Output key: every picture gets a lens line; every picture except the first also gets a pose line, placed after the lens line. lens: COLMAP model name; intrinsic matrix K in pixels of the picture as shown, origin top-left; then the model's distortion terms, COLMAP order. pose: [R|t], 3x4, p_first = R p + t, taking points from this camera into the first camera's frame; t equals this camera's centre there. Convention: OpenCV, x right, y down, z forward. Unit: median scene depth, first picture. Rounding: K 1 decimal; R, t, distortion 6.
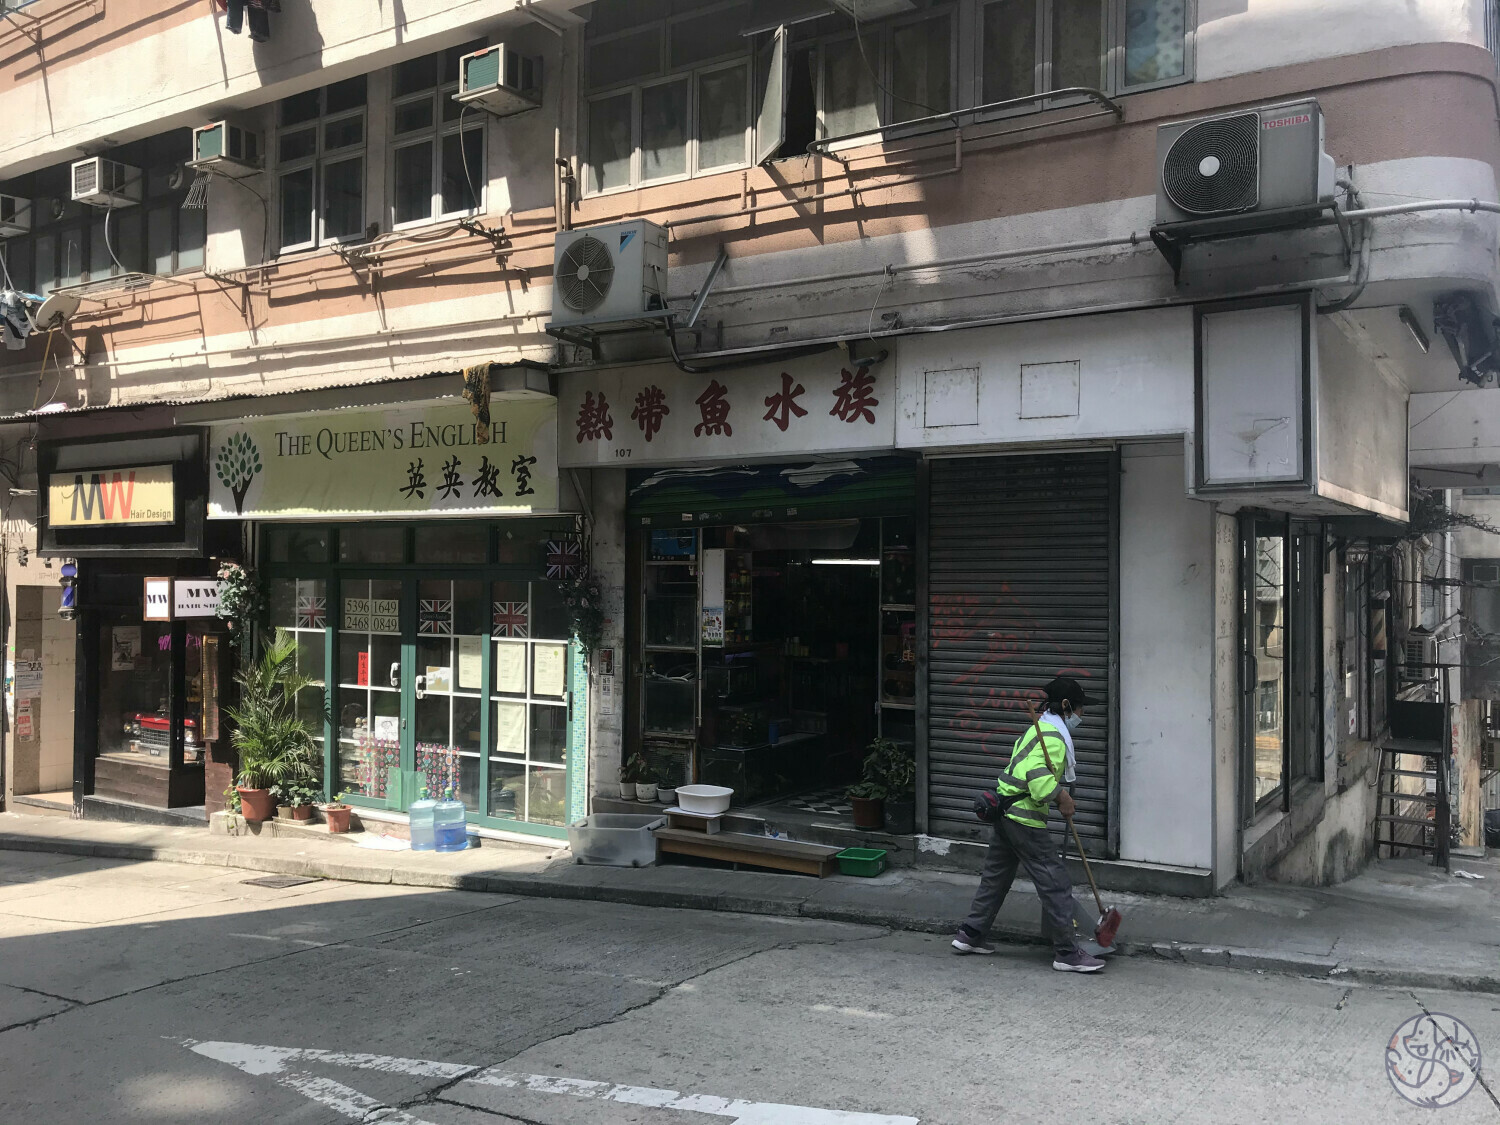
lens RADIAL K [[1226.4, 0, 750.0], [0, 1226.4, 562.5], [0, 0, 1]] dist [0.075941, -0.179130]
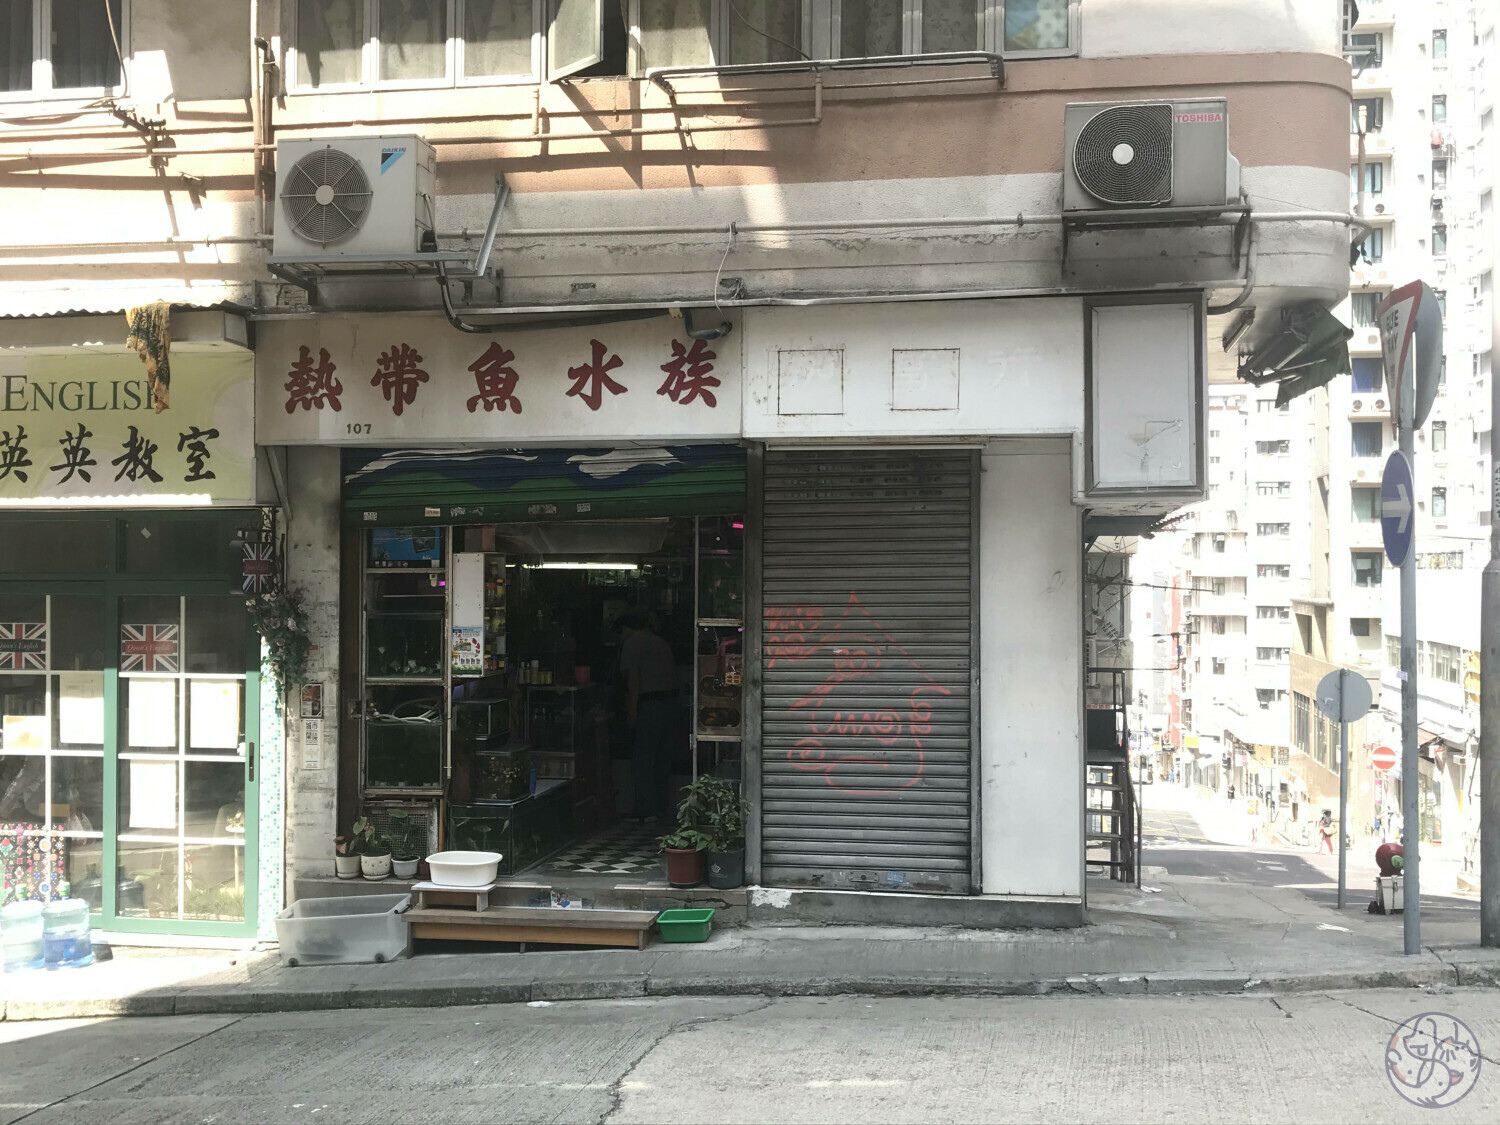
lens RADIAL K [[1561.4, 0, 750.0], [0, 1561.4, 562.5], [0, 0, 1]] dist [0.126422, -0.396929]
pose [[0.924884, -0.003430, 0.380233, -0.264558], [0.002589, 0.999993, 0.002725, -0.007676], [-0.380240, -0.001536, 0.924887, -0.010137]]
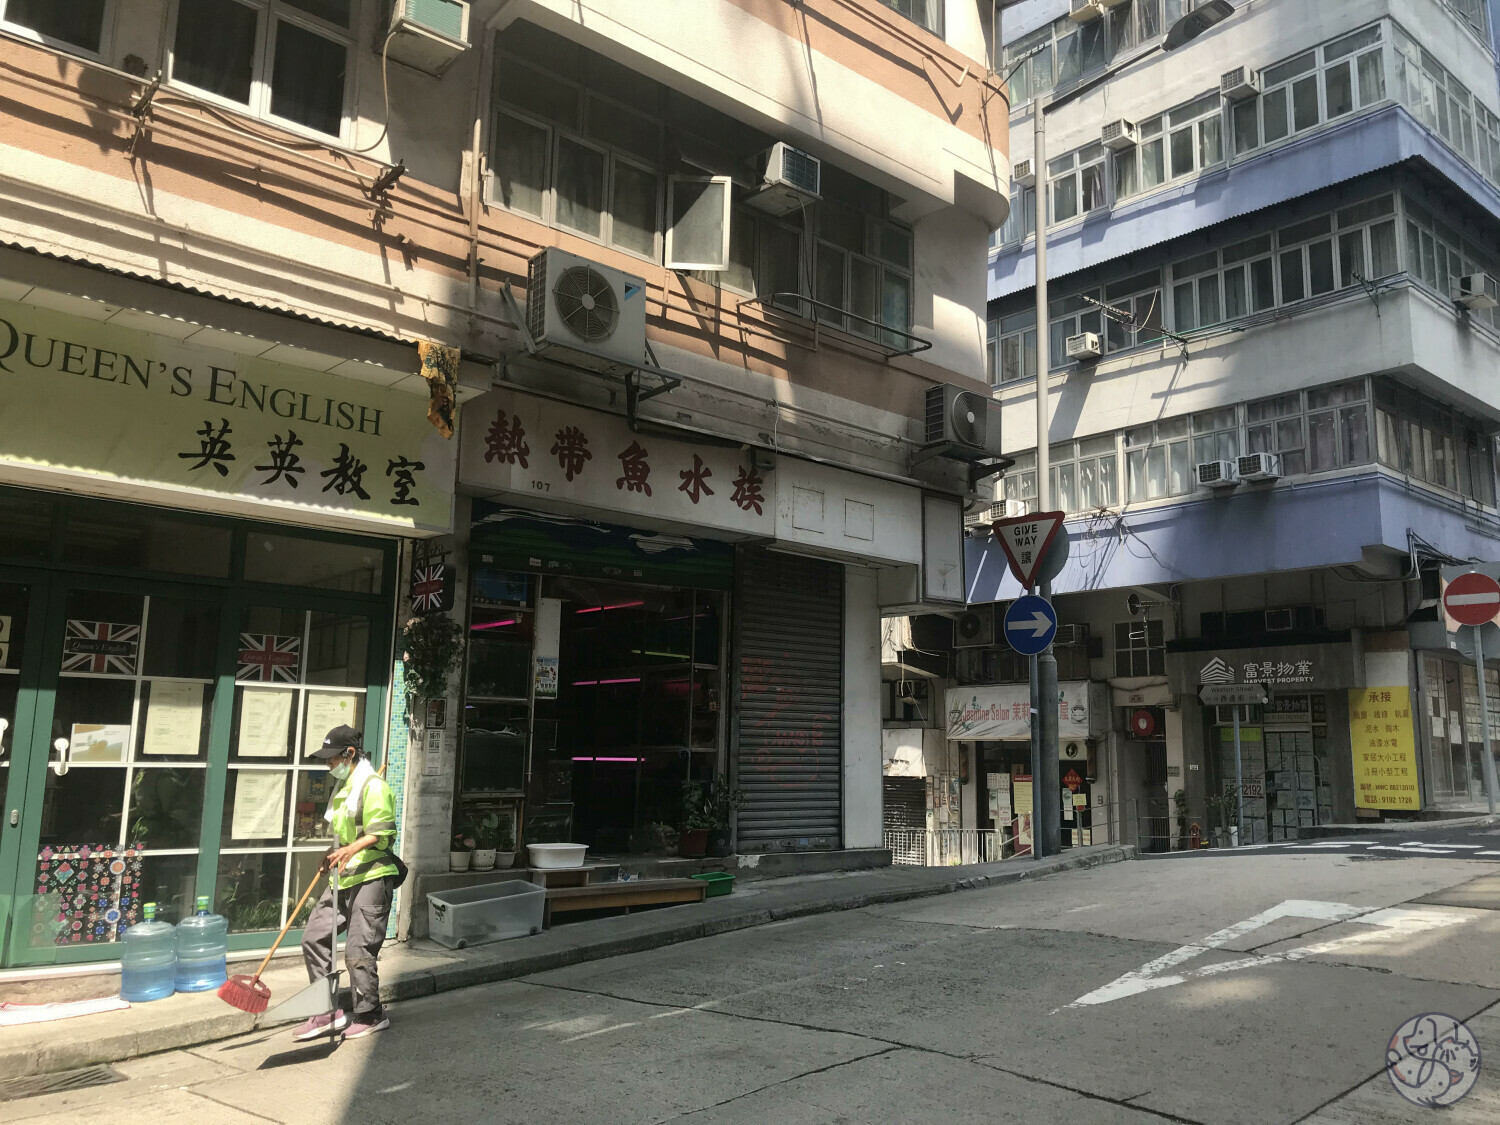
lens RADIAL K [[1226.4, 0, 750.0], [0, 1226.4, 562.5], [0, 0, 1]] dist [0.075941, -0.179130]
pose [[0.280552, 0.153023, 0.947562, -0.993821], [-0.021922, 0.987974, -0.153059, 0.116154], [-0.959588, 0.022169, 0.280533, 0.607066]]
